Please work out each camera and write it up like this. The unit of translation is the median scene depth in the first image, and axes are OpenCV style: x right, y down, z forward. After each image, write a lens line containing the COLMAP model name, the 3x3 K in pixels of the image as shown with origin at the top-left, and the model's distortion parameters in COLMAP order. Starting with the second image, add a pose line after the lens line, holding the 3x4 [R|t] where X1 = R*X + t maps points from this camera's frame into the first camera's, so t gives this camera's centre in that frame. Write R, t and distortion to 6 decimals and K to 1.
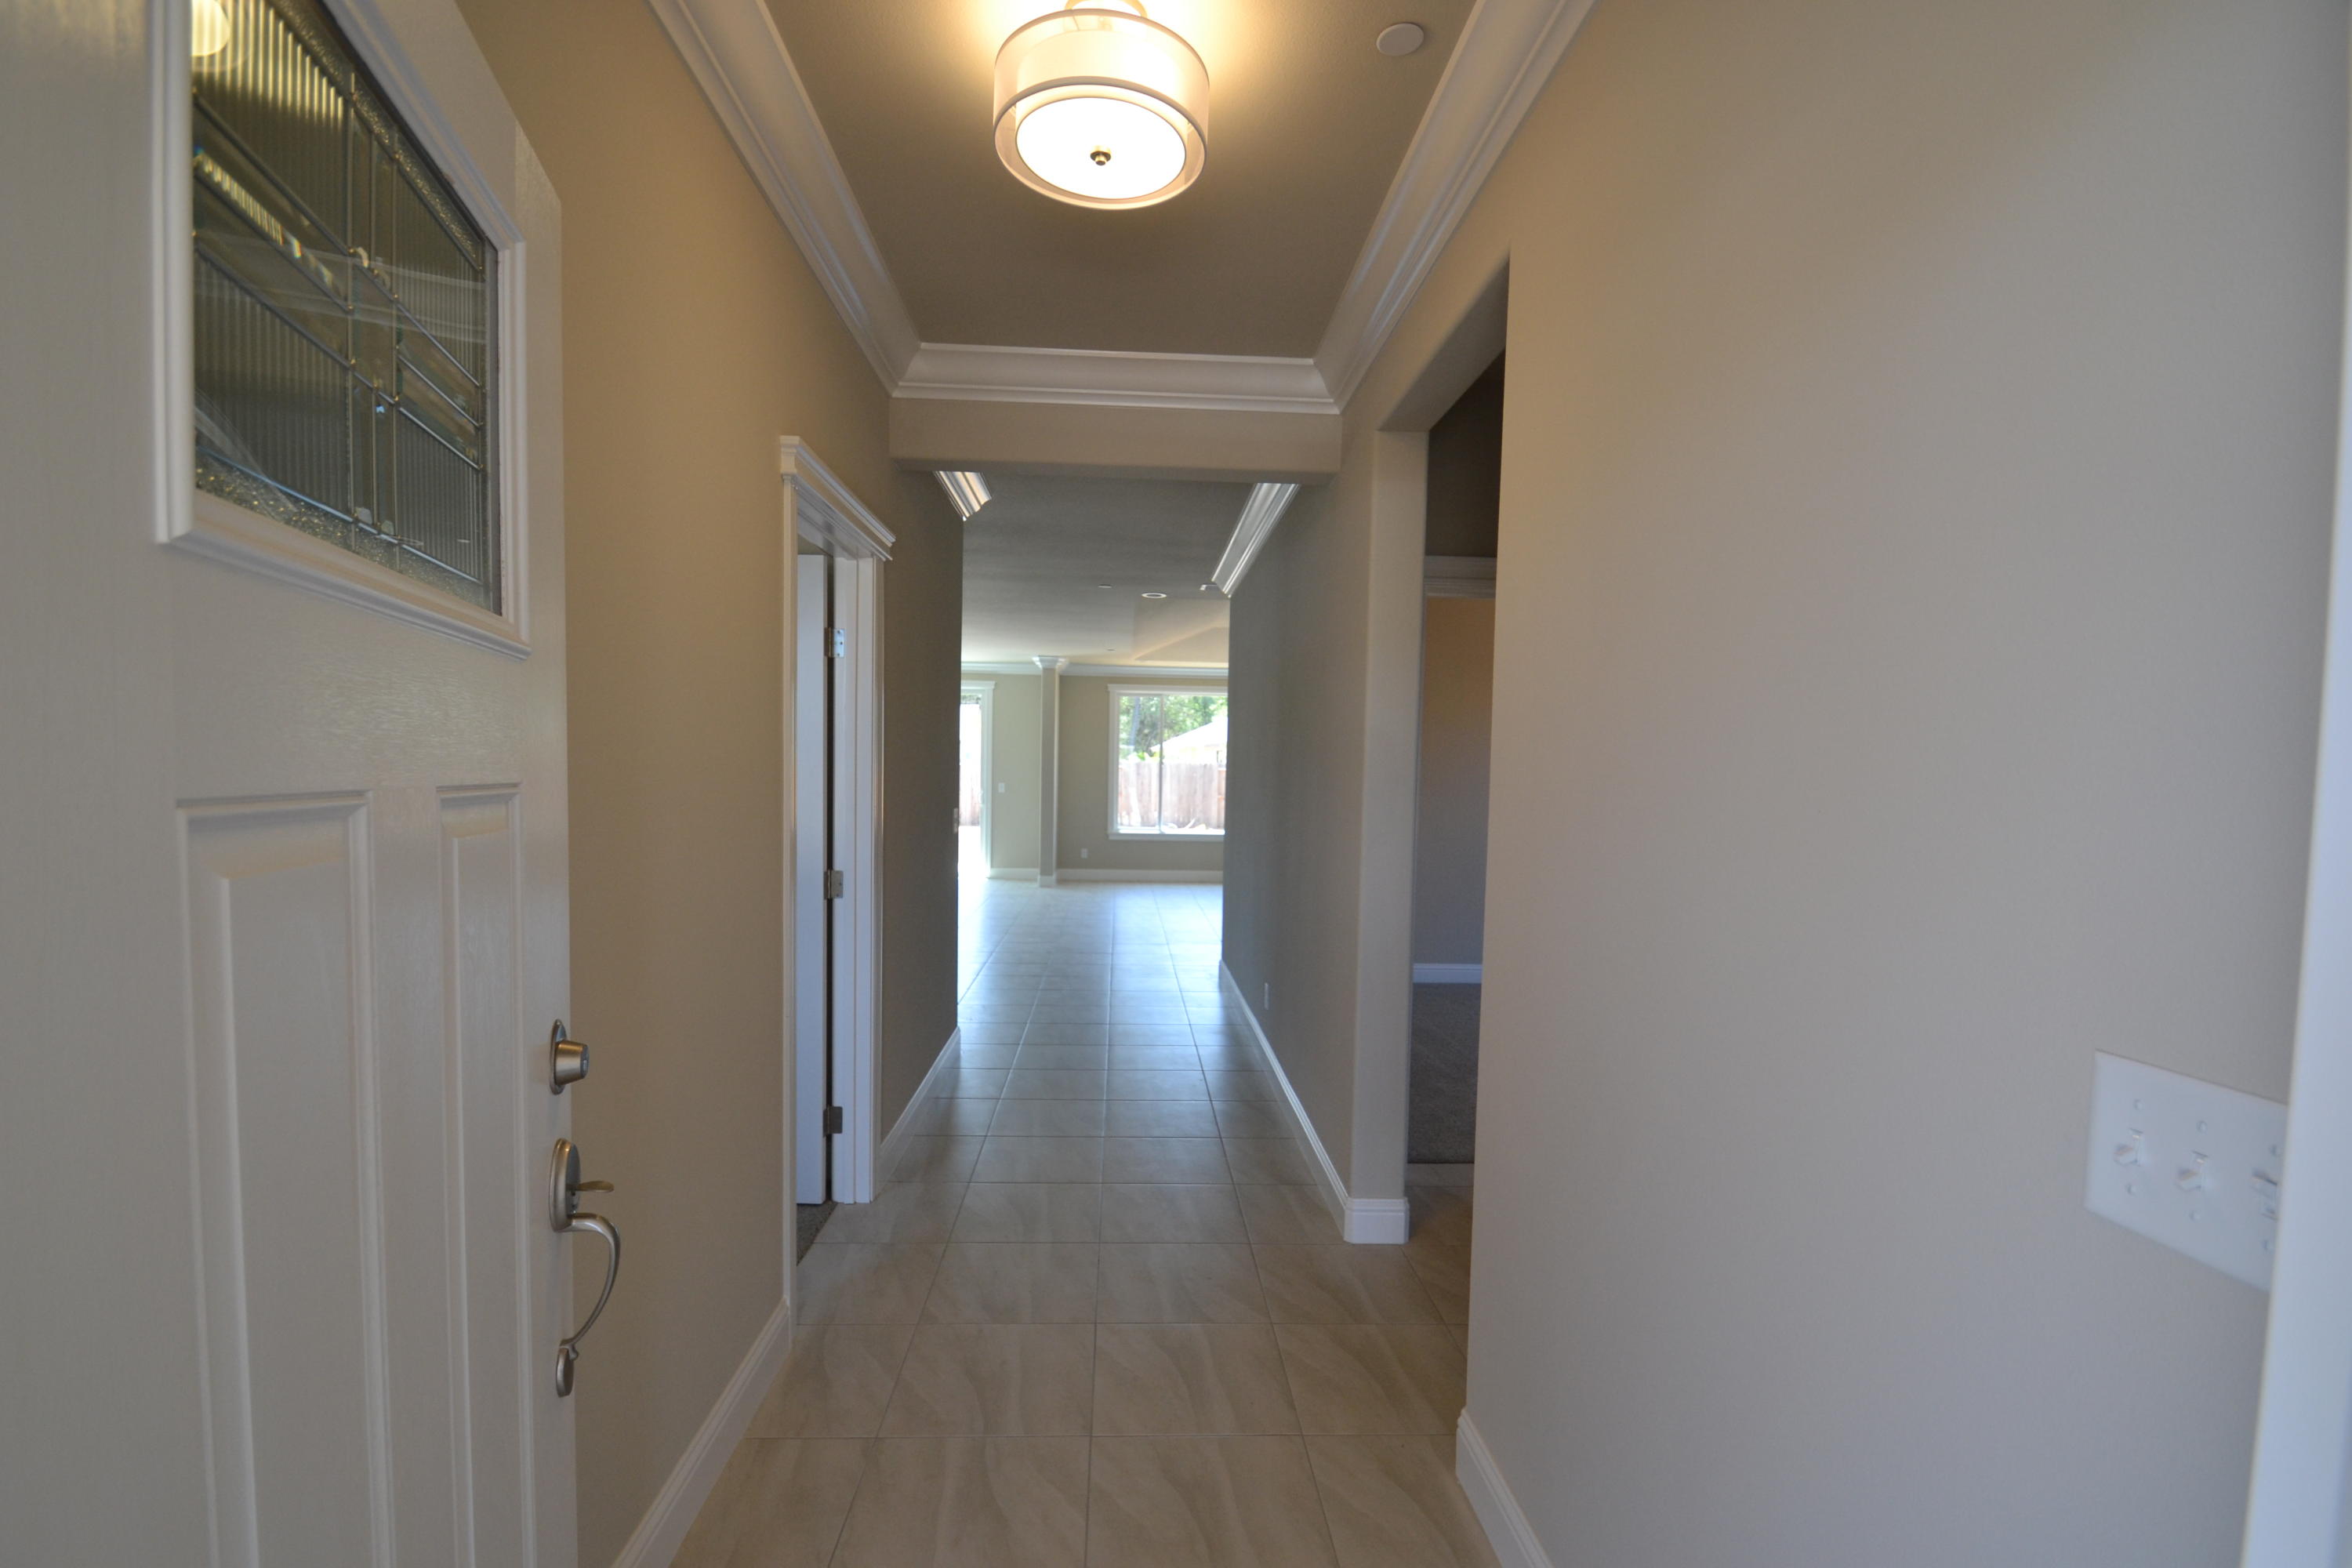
lens RADIAL K [[1046.3, 0, 1163.2], [0, 1046.3, 825.6], [0, 0, 1]] dist [0.007264, -0.011563]
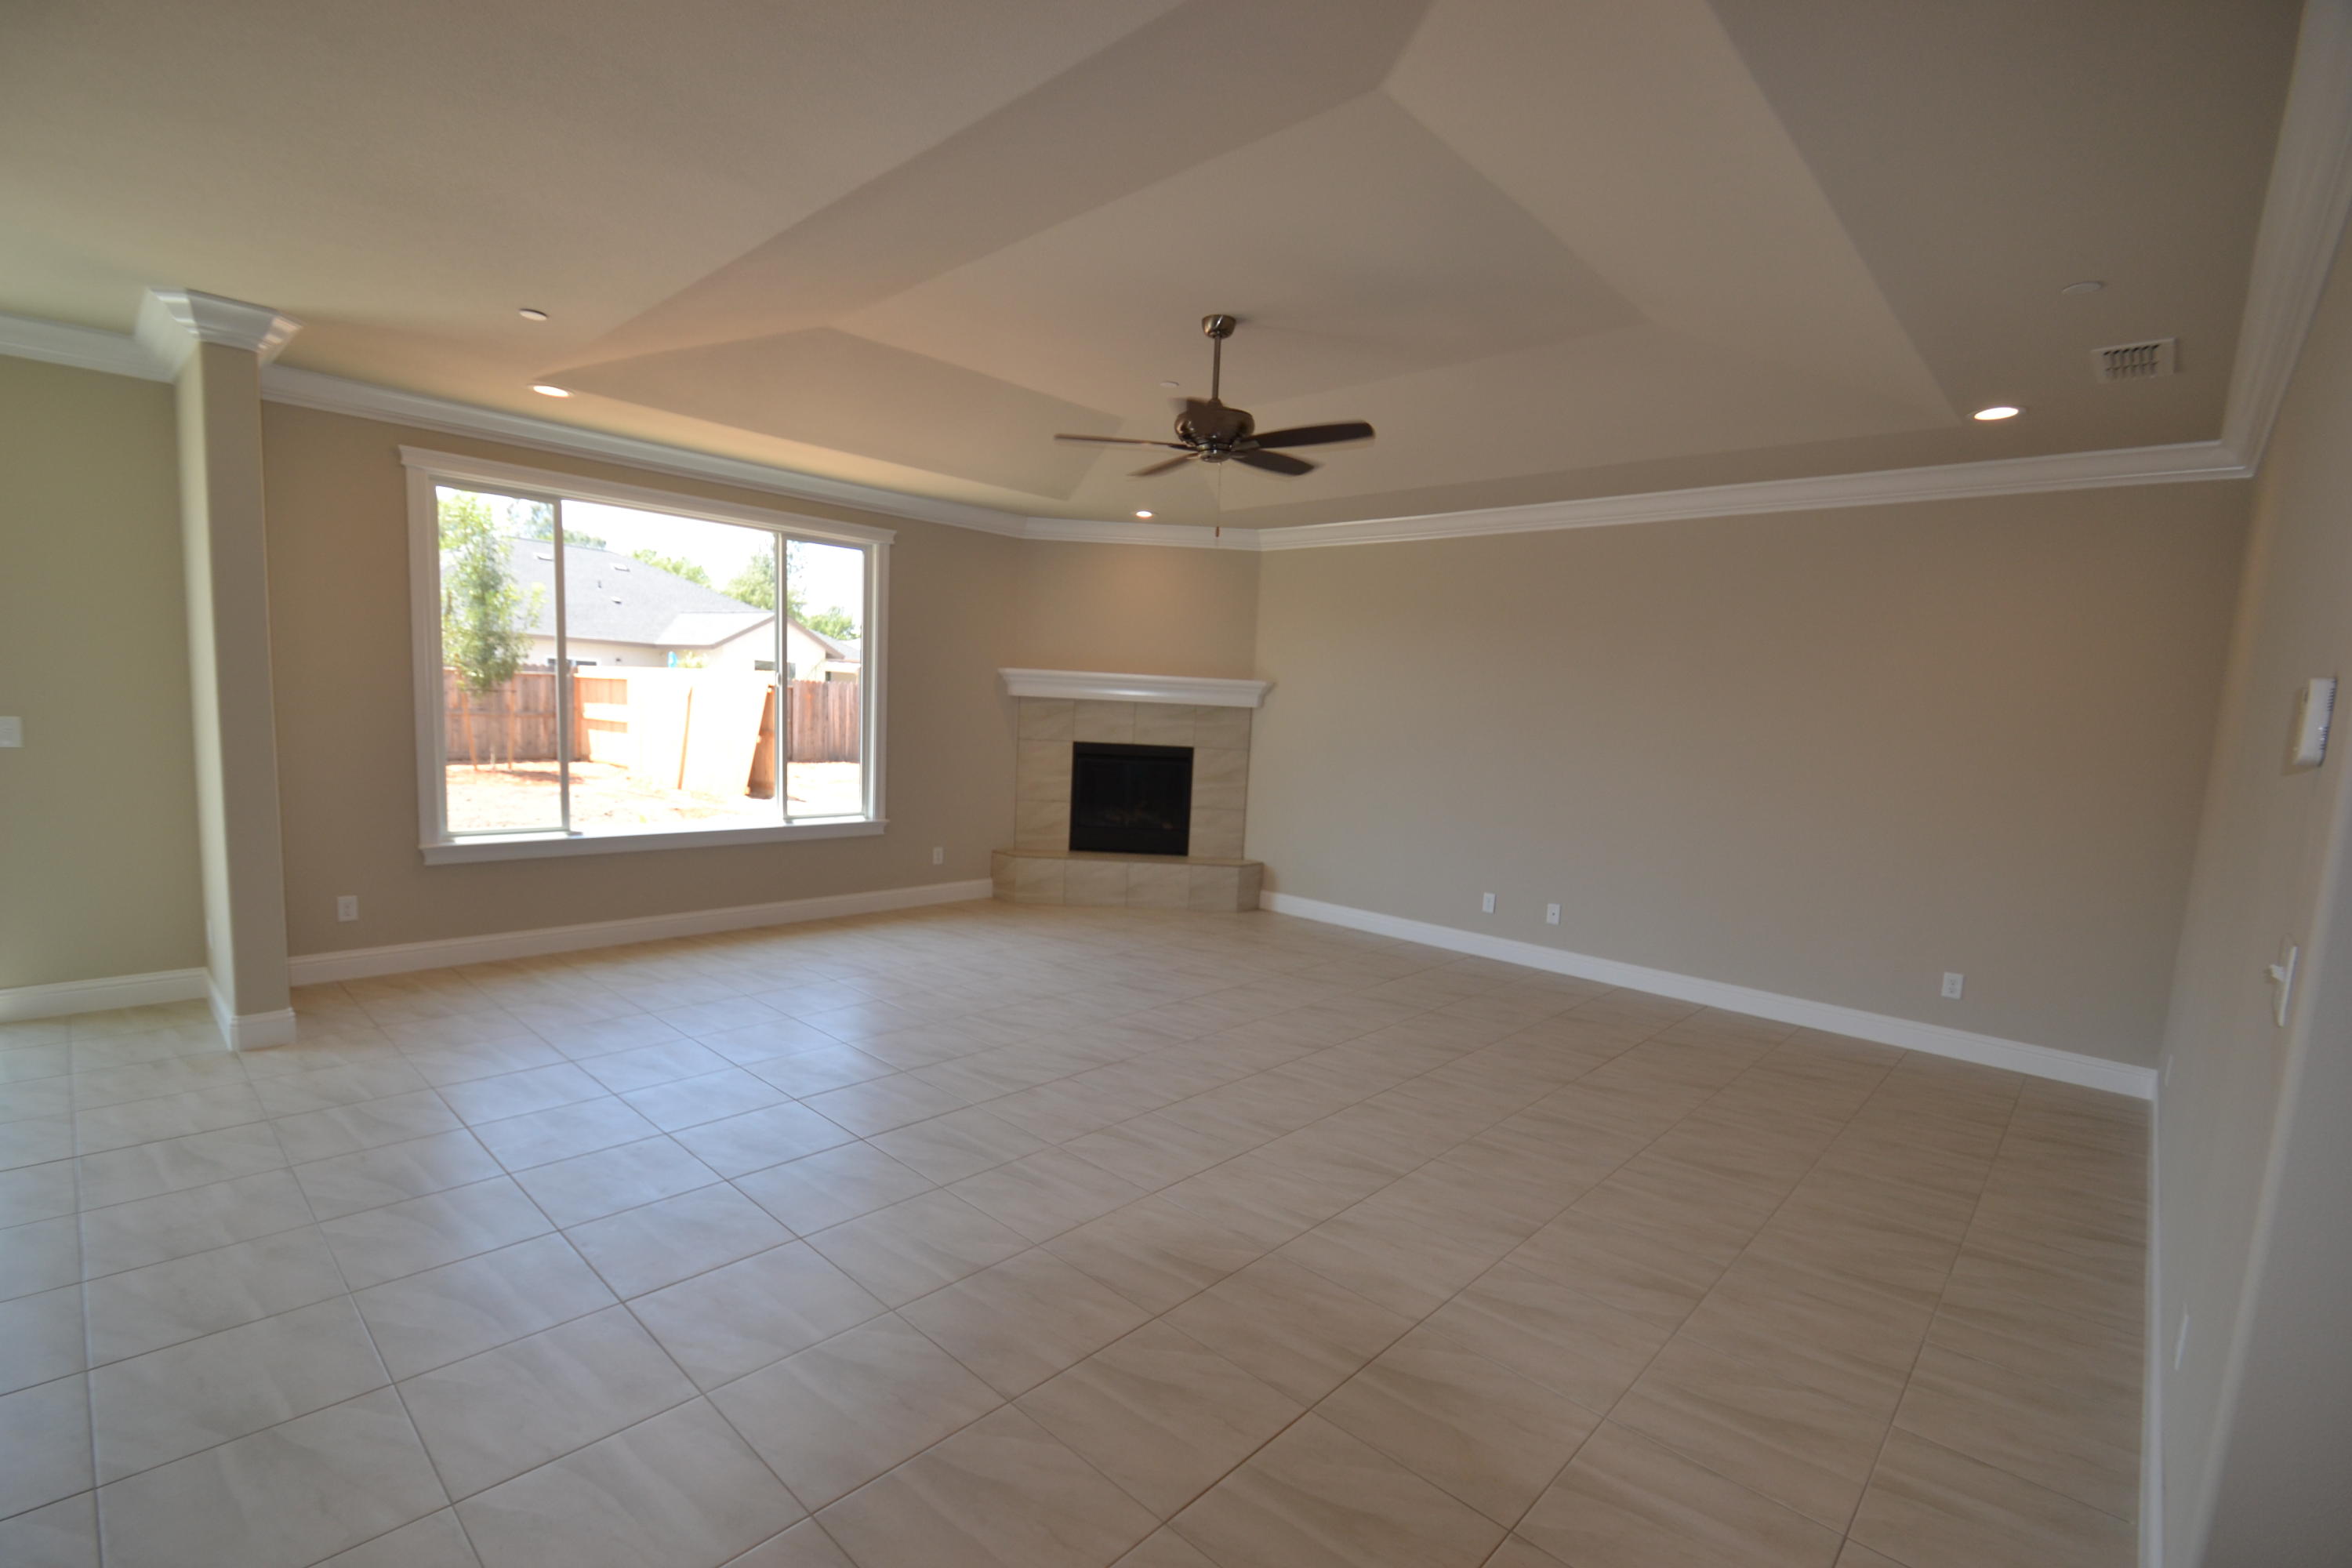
lens RADIAL K [[1046.3, 0, 1163.2], [0, 1046.3, 825.6], [0, 0, 1]] dist [0.007264, -0.011563]
pose [[0.720197, -0.068364, 0.690393, -0.121357], [0.004187, 0.995543, 0.094212, -0.036088], [-0.693757, -0.064961, 0.717274, 0.540424]]
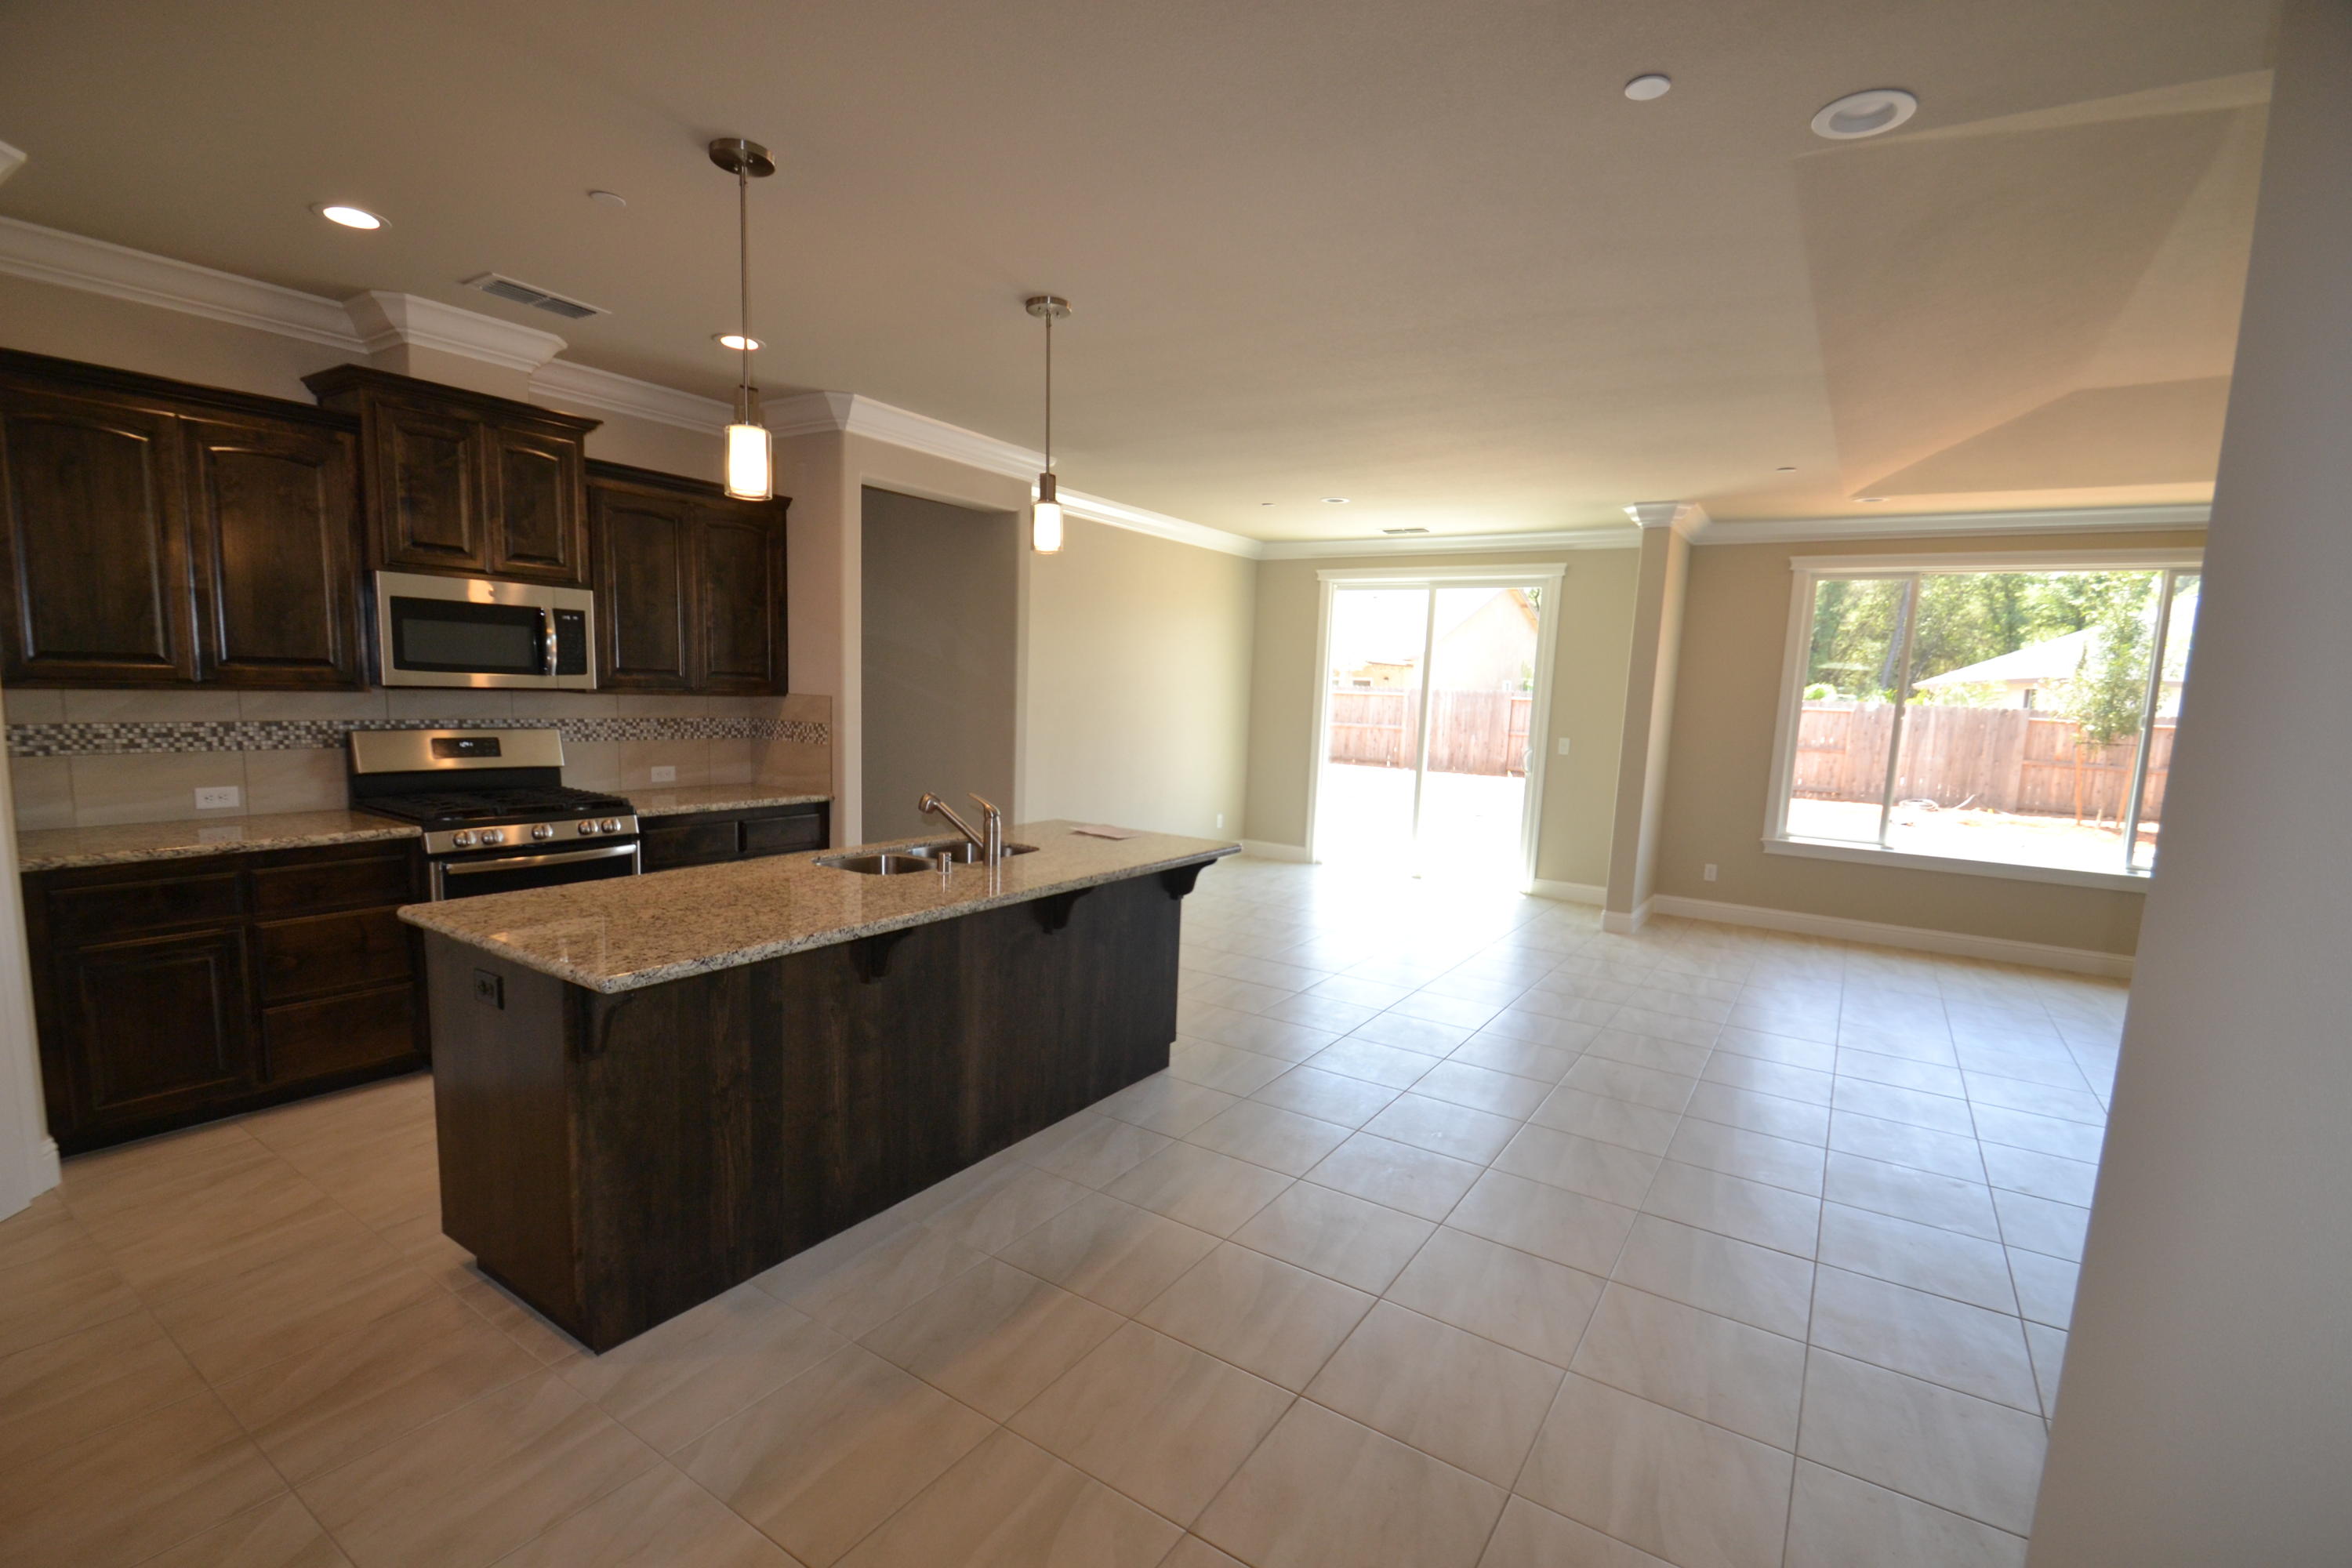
lens RADIAL K [[1046.3, 0, 1163.2], [0, 1046.3, 825.6], [0, 0, 1]] dist [0.007264, -0.011563]
pose [[0.806347, 0.092855, -0.584108, 0.012354], [-0.055157, 0.995101, 0.082046, -0.027443], [0.588865, -0.033940, 0.807519, 0.387191]]
